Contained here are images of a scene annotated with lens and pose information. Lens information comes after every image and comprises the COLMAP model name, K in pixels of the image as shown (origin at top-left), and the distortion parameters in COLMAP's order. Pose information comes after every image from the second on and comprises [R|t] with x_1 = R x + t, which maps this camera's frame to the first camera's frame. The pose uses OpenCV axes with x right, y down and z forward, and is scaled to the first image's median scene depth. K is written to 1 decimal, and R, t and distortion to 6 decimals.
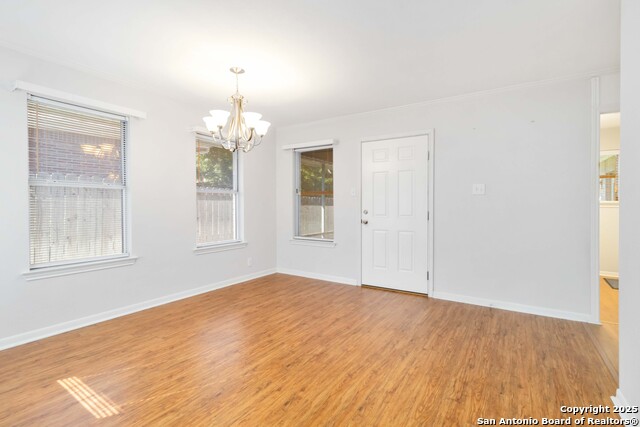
lens RADIAL K [[300.2, 0, 328.7], [0, 300.2, 204.6], [0, 0, 1]] dist [-0.001109, 0.000018]
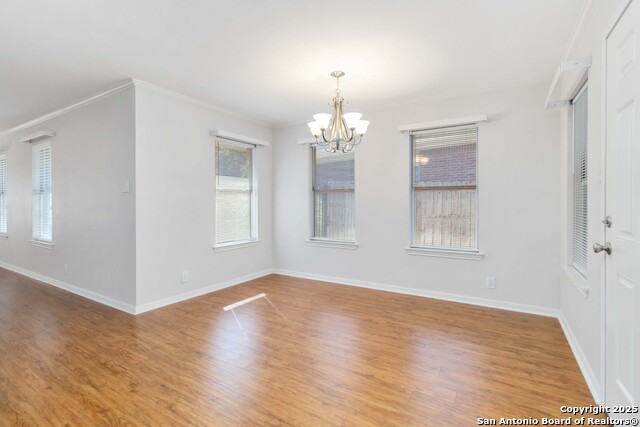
lens RADIAL K [[300.2, 0, 328.7], [0, 300.2, 204.6], [0, 0, 1]] dist [-0.001109, 0.000018]
pose [[0.015981, 0.002635, -0.999869, 0.719116], [-0.000261, 0.999997, 0.002631, -0.001734], [0.999872, 0.000219, 0.015982, 0.929171]]
